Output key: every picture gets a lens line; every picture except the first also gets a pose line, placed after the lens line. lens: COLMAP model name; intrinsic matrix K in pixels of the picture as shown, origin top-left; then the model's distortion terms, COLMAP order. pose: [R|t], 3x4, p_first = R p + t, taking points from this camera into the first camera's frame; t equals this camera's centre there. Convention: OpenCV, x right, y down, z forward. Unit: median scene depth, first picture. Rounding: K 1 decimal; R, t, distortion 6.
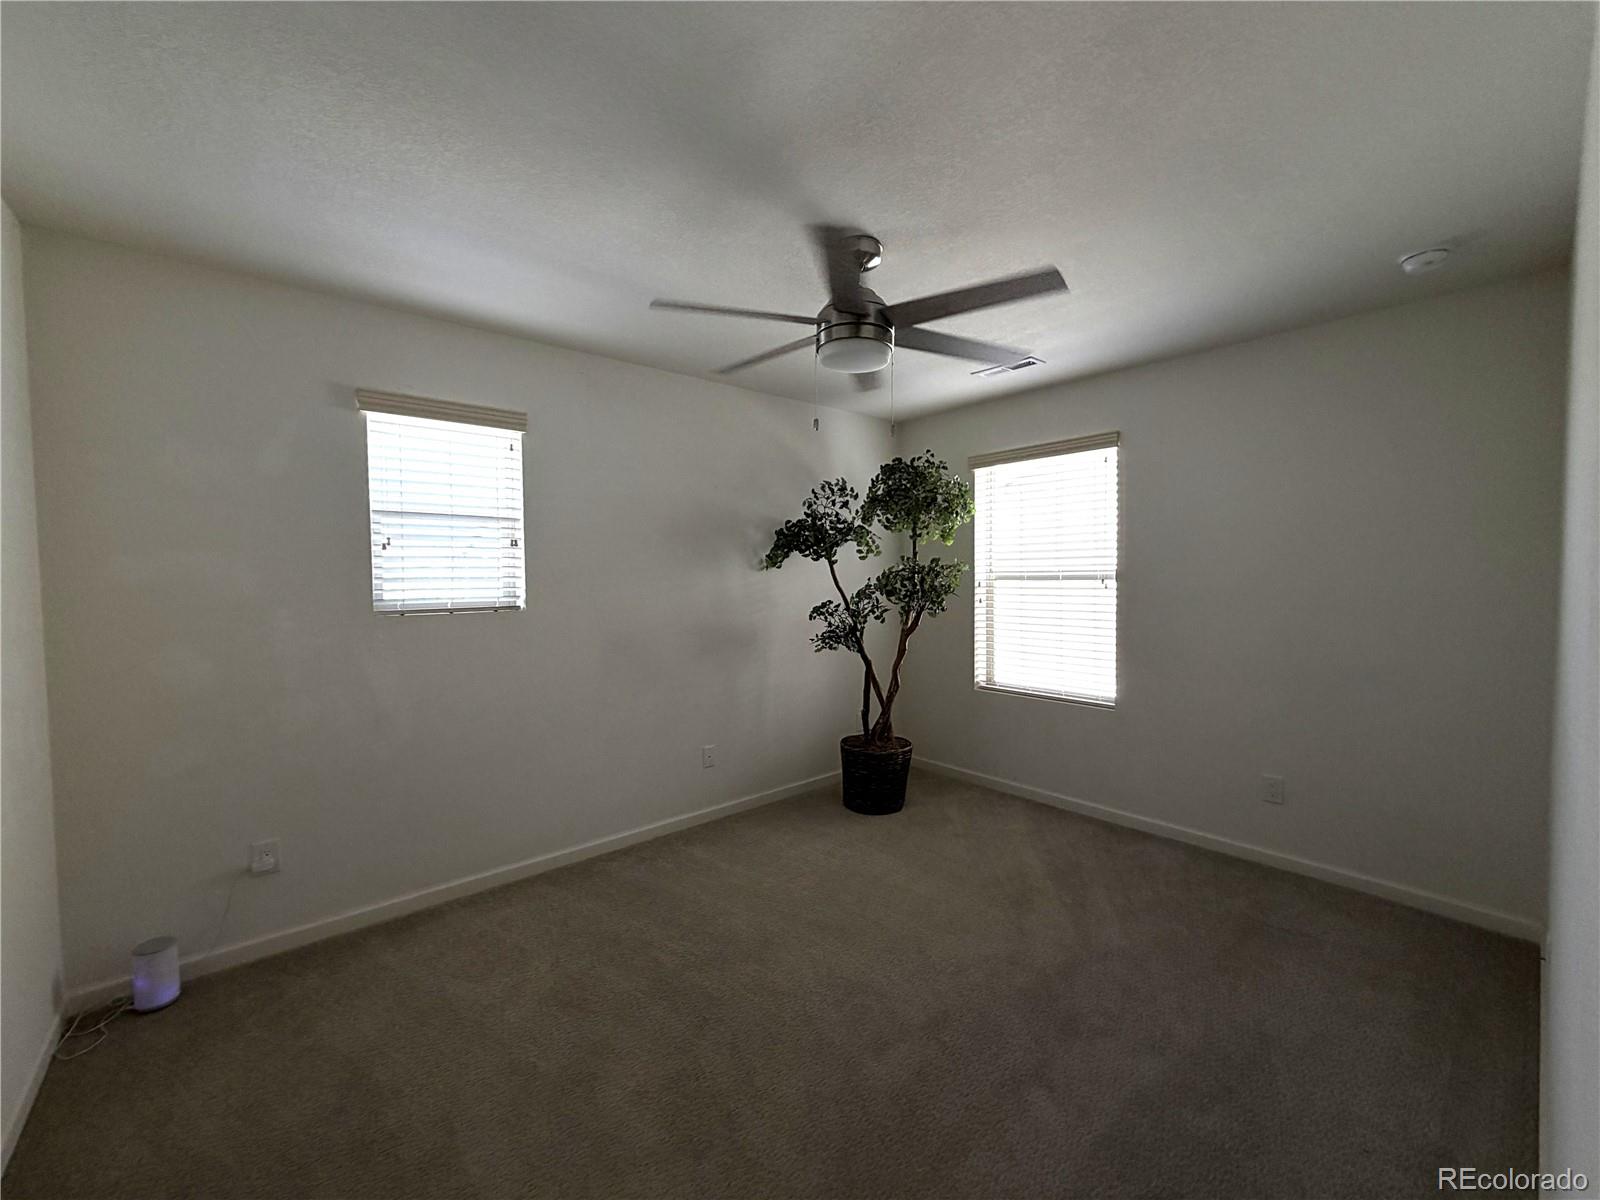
lens RADIAL K [[638.8, 0, 796.4], [0, 638.8, 598.4], [0, 0, 1]] dist [0.001858, 0.000276]
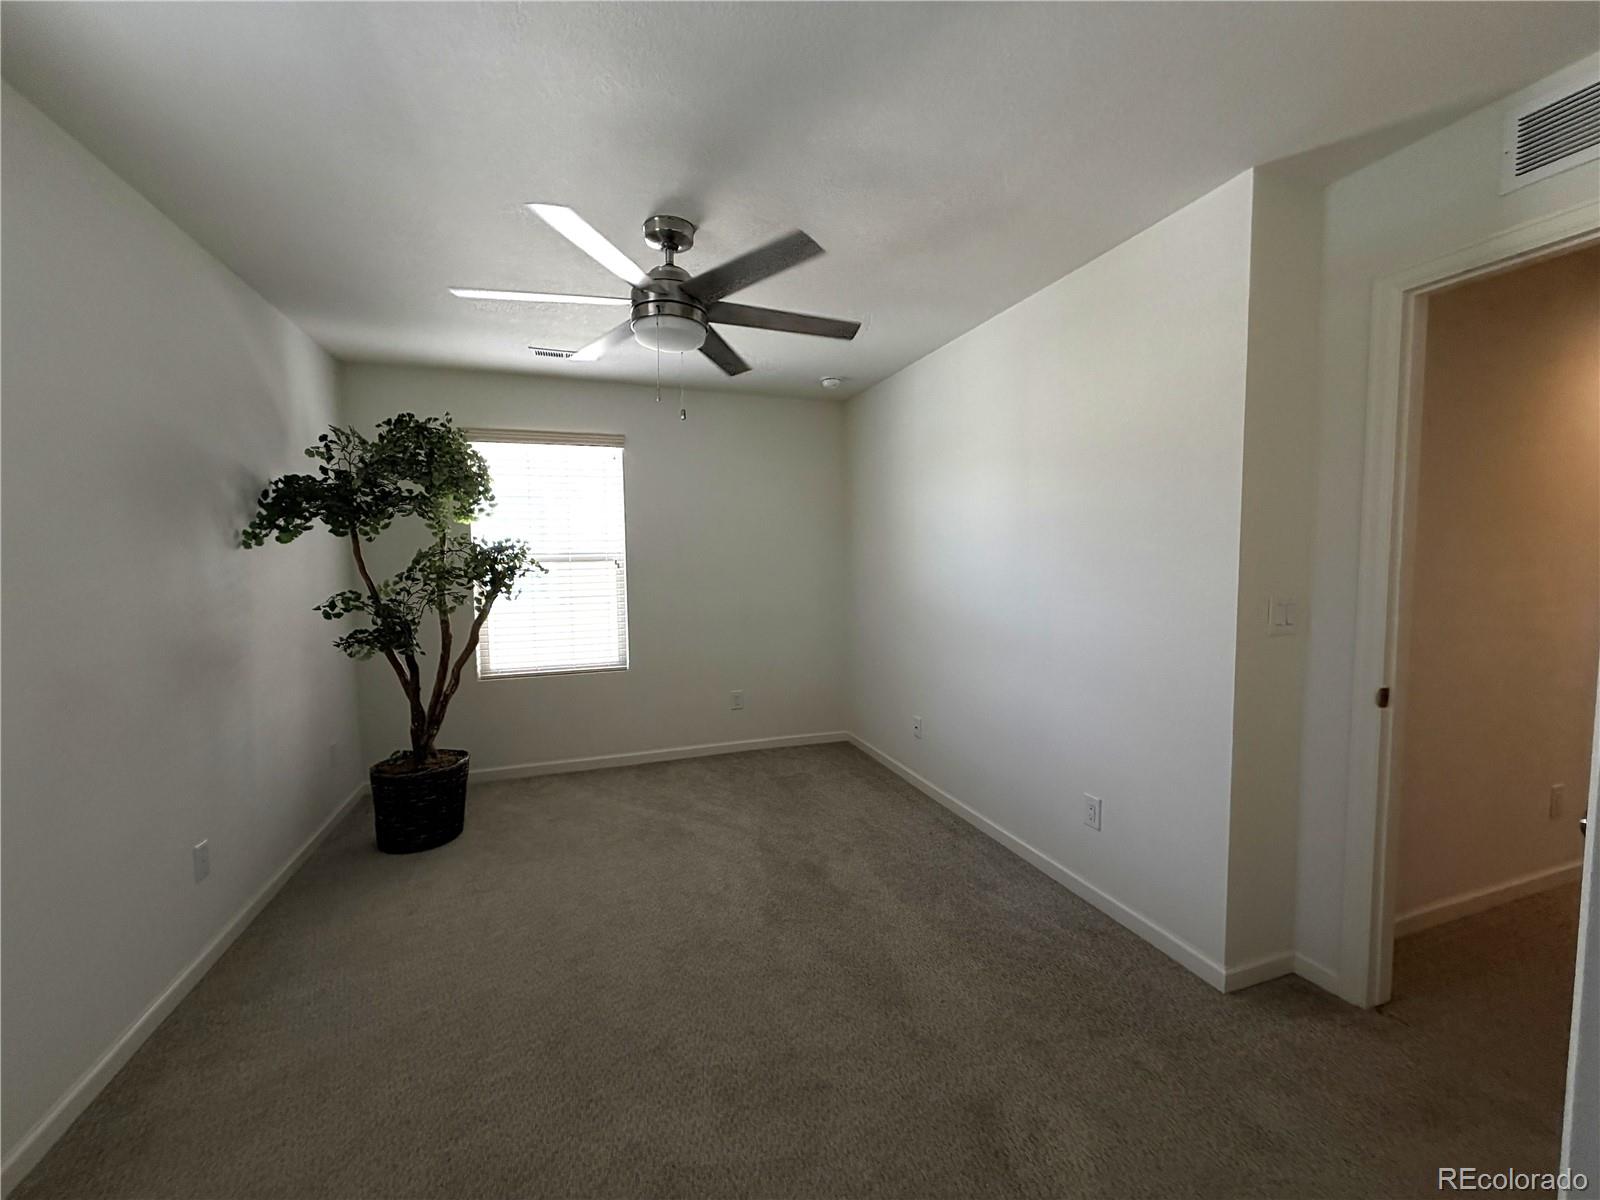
lens RADIAL K [[638.8, 0, 796.4], [0, 638.8, 598.4], [0, 0, 1]] dist [0.001858, 0.000276]
pose [[0.371589, -0.057404, 0.926621, -0.456252], [0.039606, 0.998158, 0.045953, -0.001596], [-0.927552, 0.019624, 0.373178, 0.251238]]
